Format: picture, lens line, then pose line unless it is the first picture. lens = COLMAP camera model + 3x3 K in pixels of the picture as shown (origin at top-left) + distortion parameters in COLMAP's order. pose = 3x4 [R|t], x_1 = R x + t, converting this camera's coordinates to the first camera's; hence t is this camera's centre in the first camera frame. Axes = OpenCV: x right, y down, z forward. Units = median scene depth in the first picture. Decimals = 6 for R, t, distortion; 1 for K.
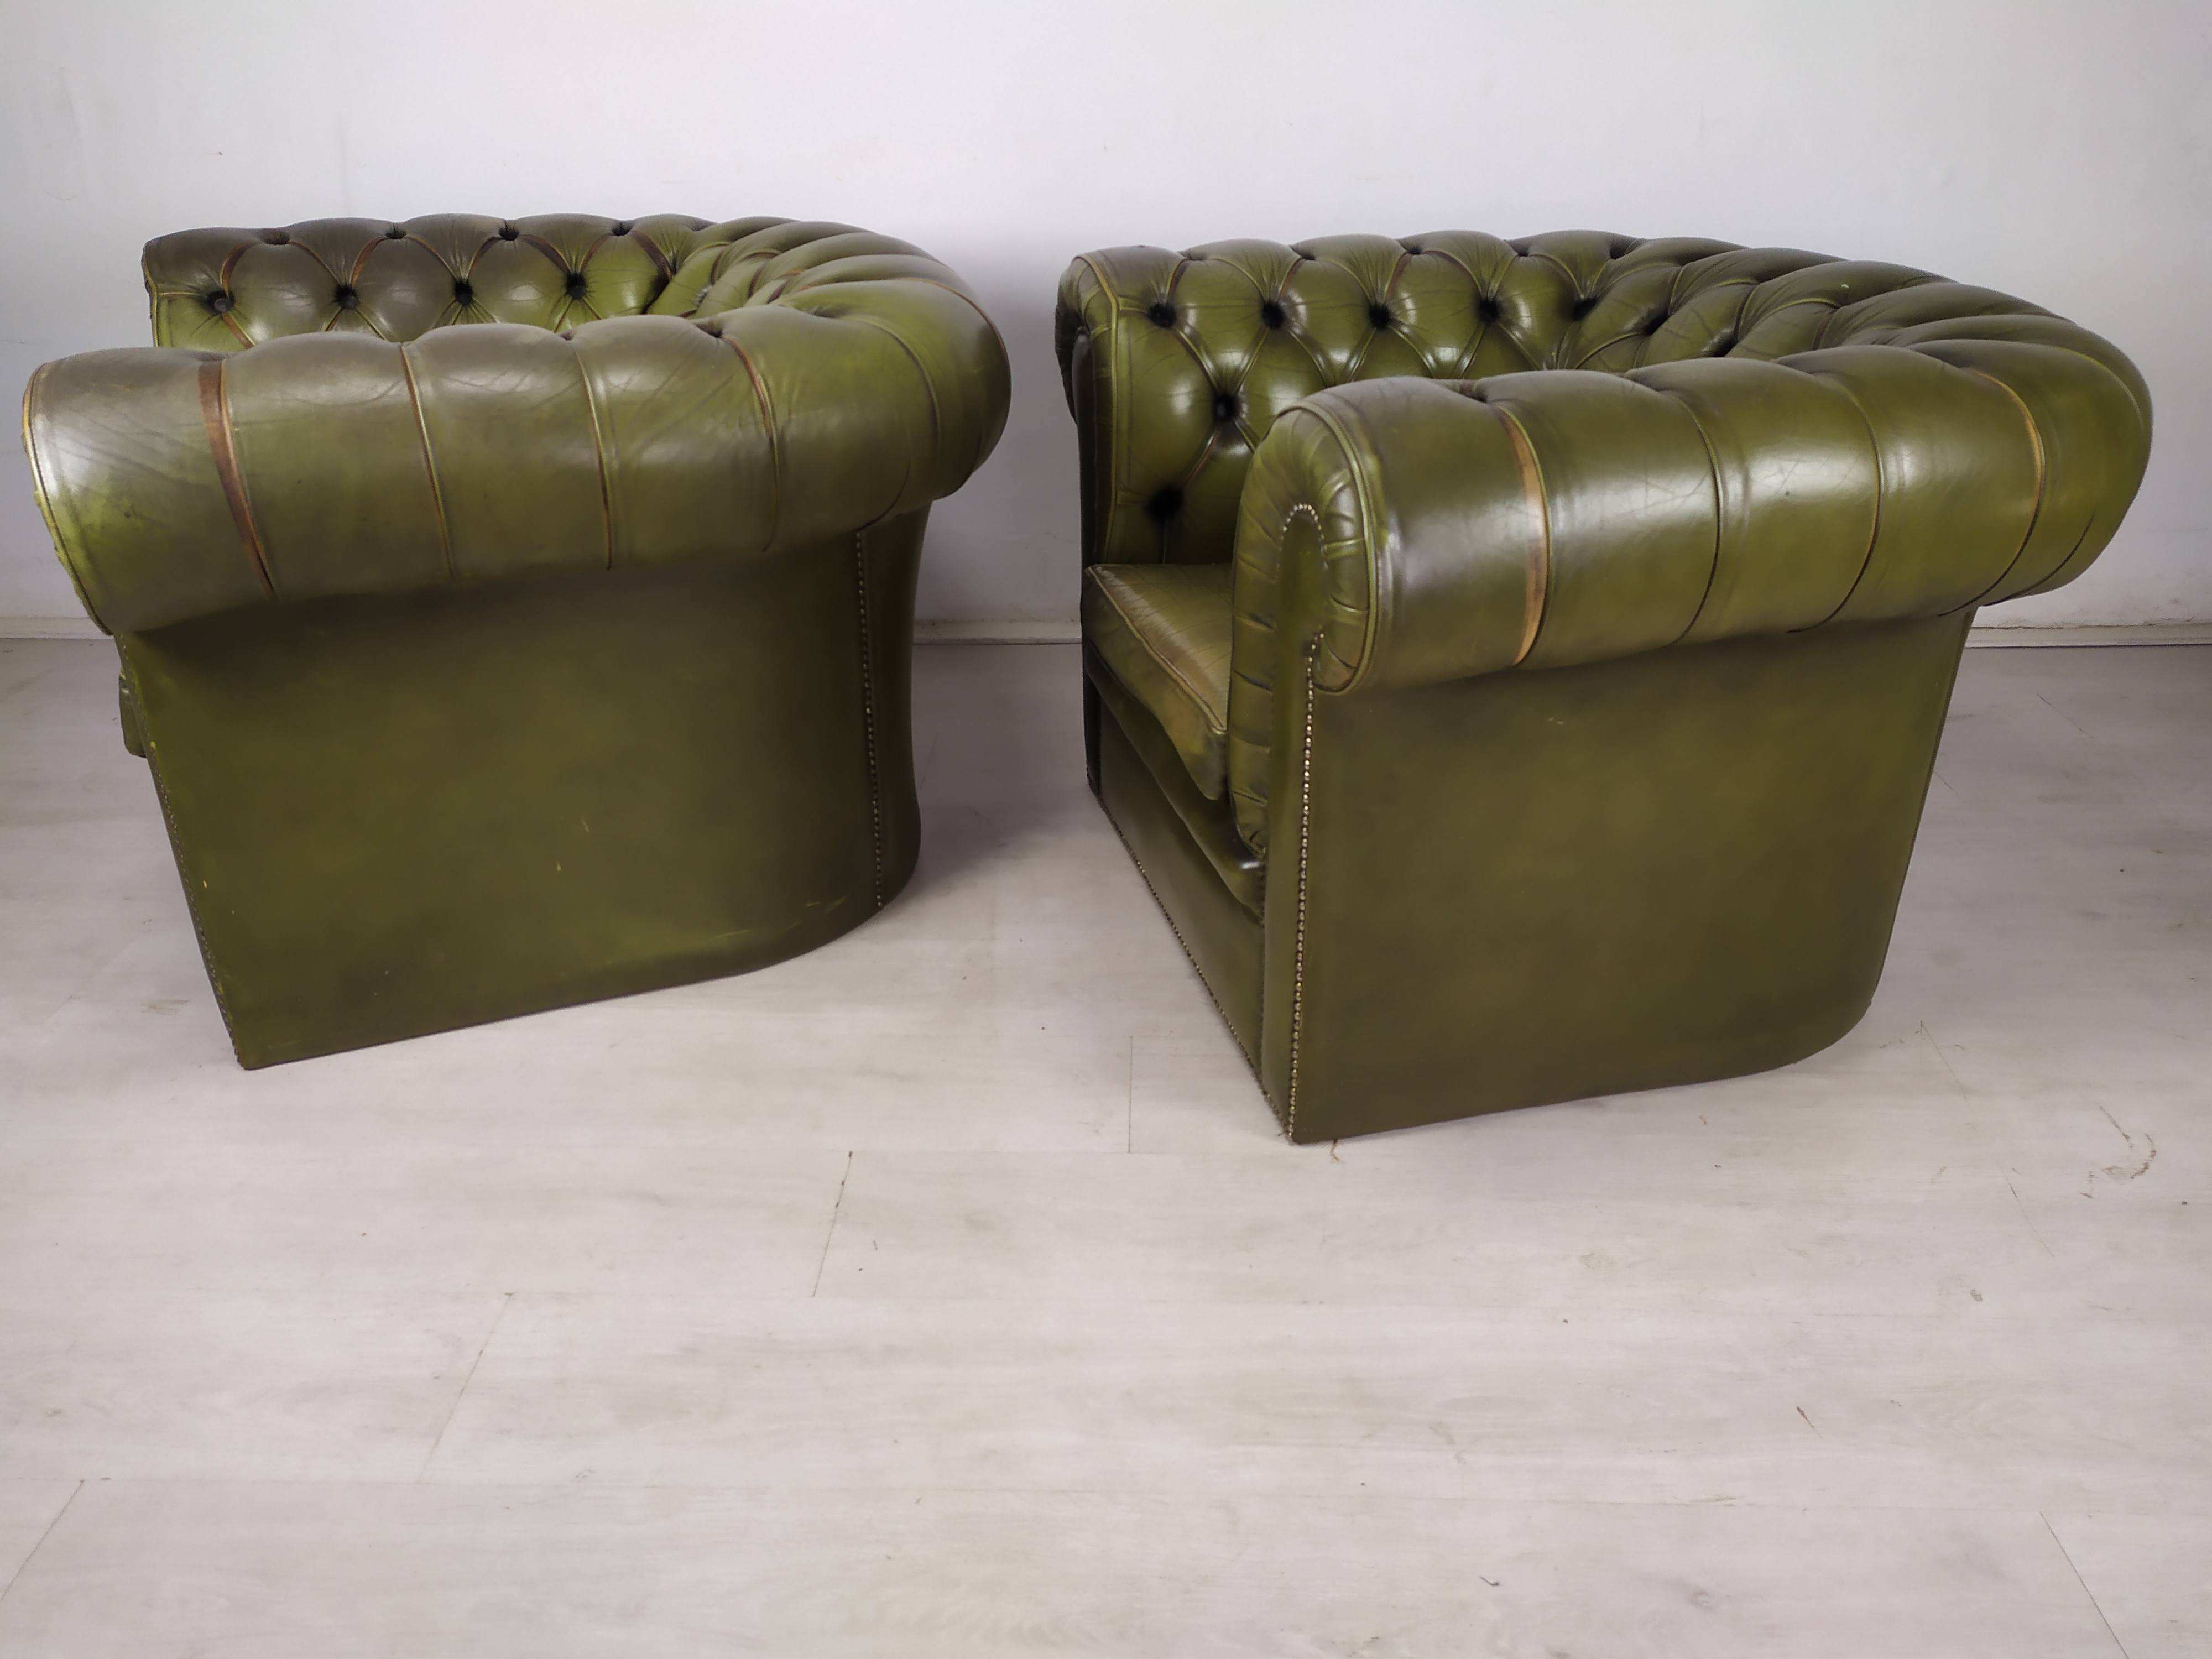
lens RADIAL K [[1690.6, 0, 1136.1], [0, 1690.6, 843.3], [0, 0, 1]] dist [0.014275, -0.003666]
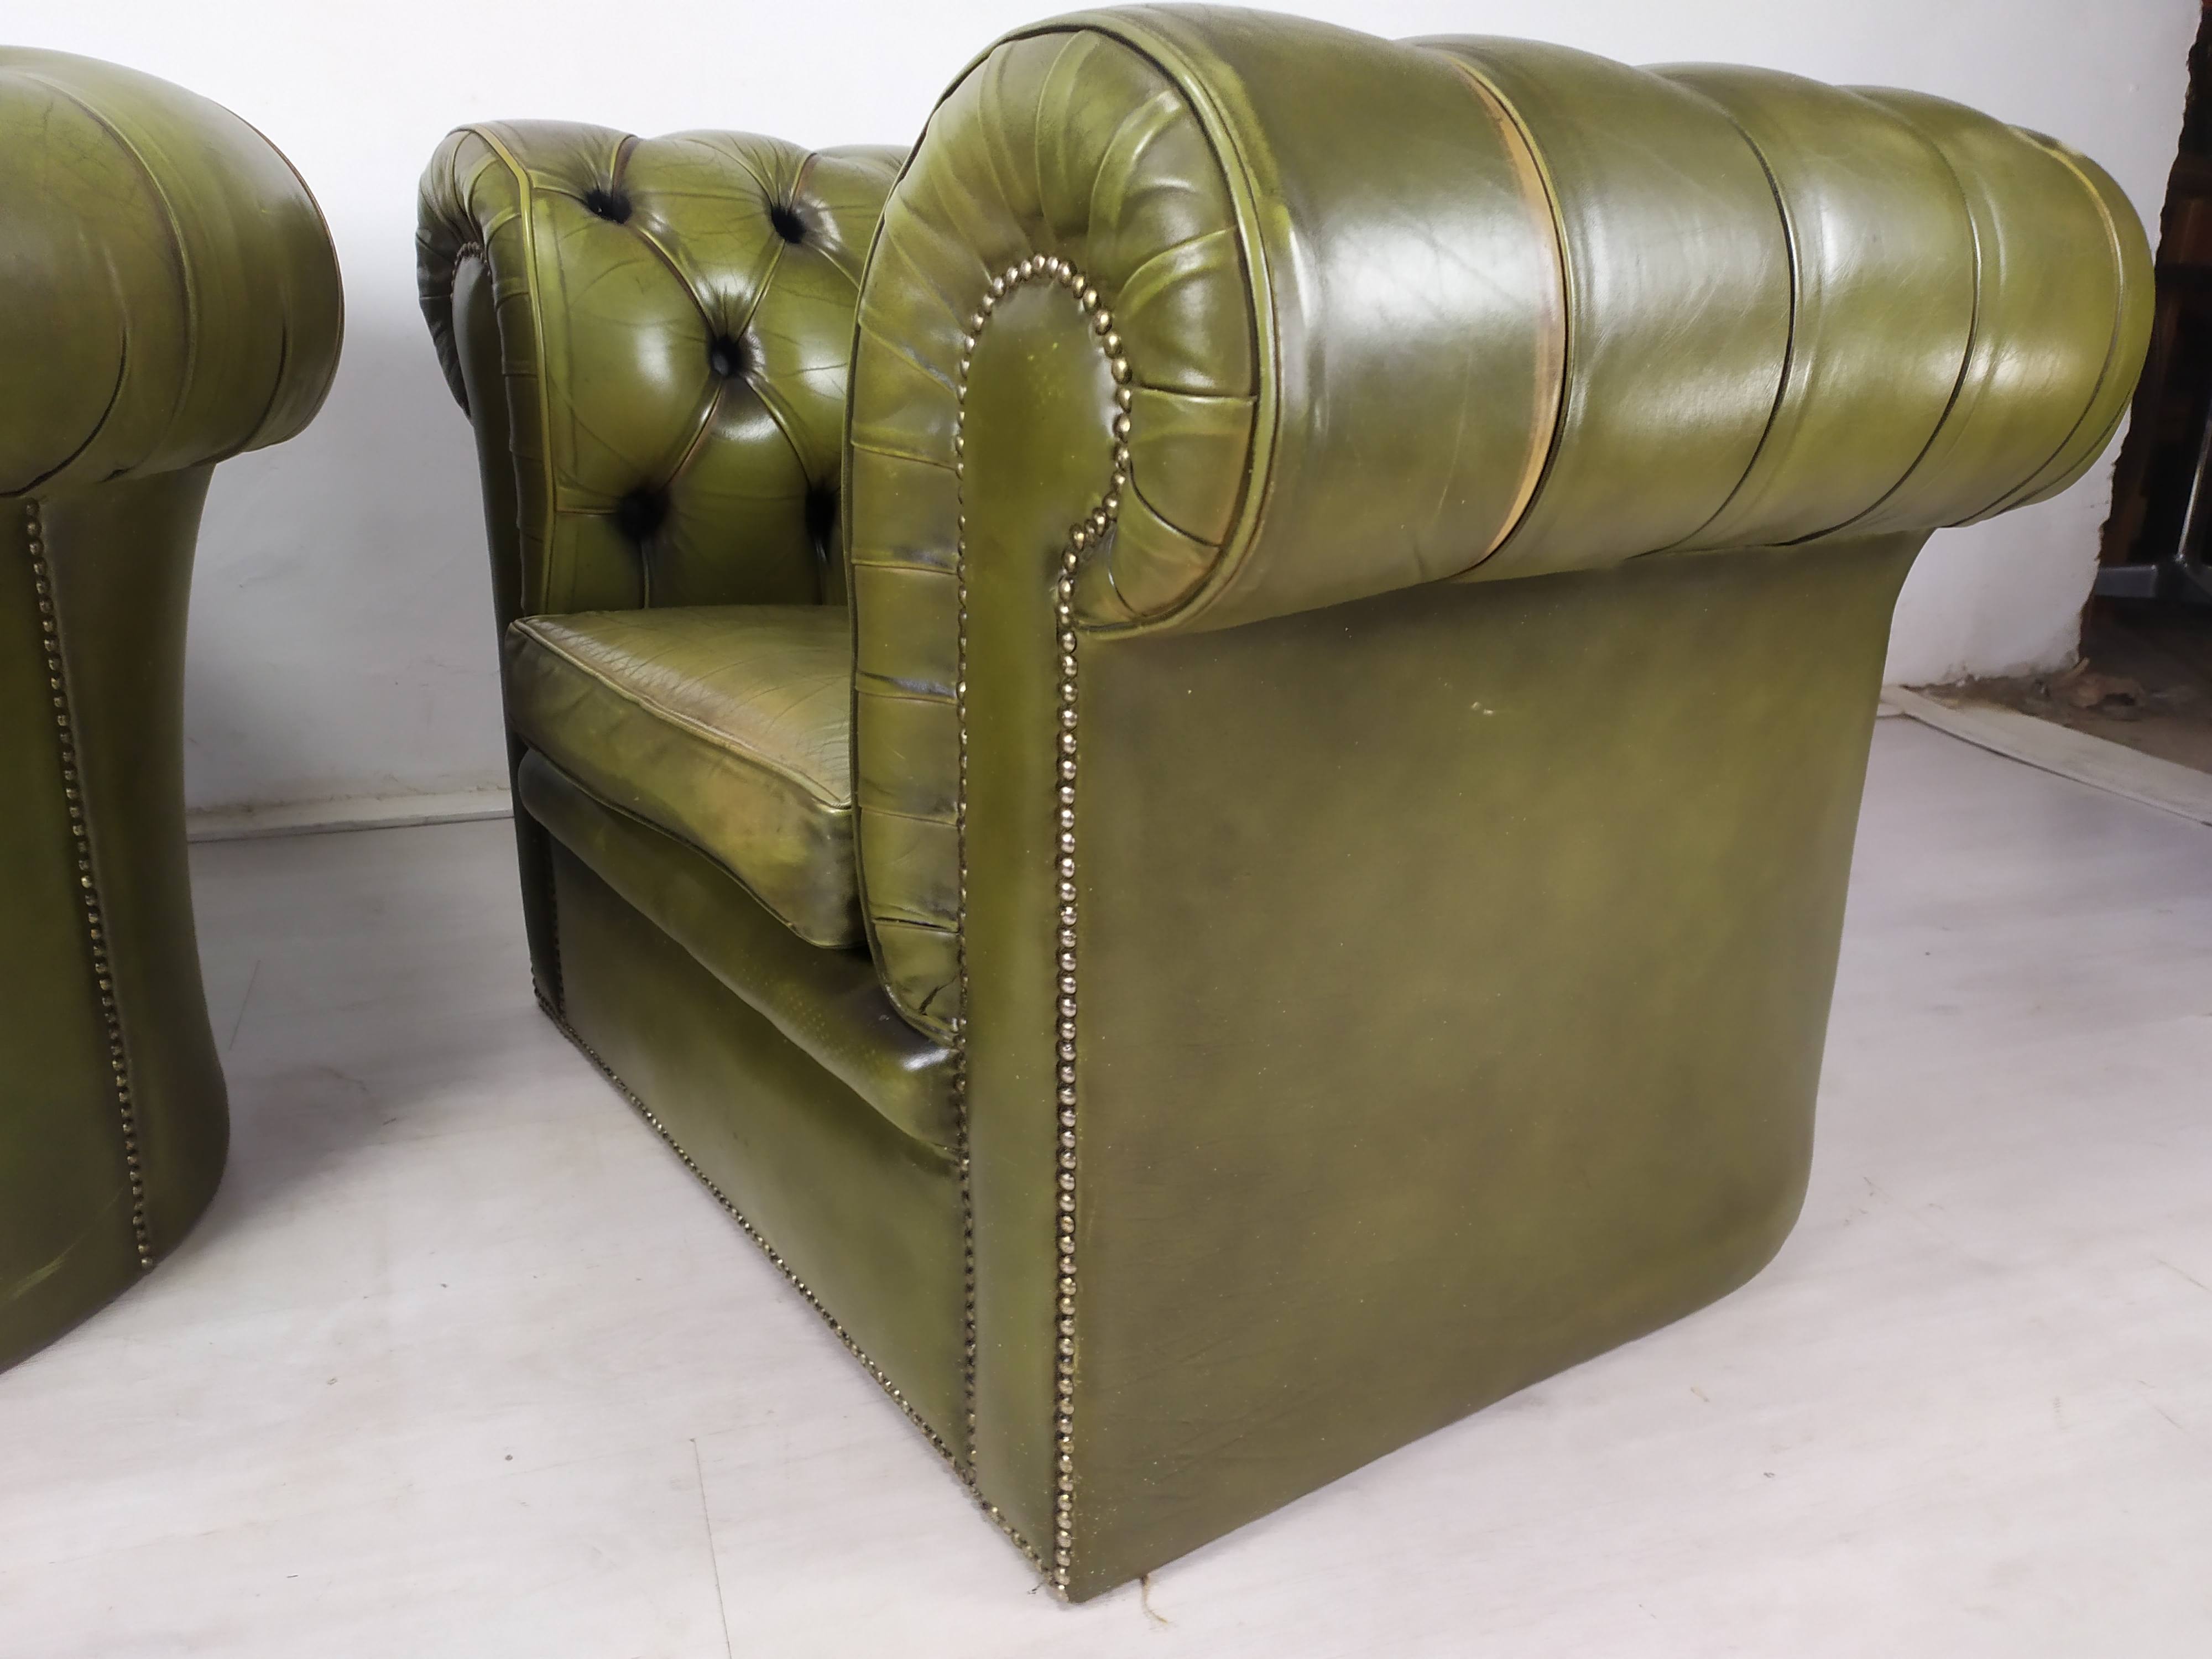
lens RADIAL K [[1690.6, 0, 1136.1], [0, 1690.6, 843.3], [0, 0, 1]] dist [0.014275, -0.003666]
pose [[0.936179, -0.084709, 0.341164, -0.038358], [0.136444, 0.982003, -0.130587, 0.022291], [-0.323962, 0.168803, 0.930889, 0.453832]]
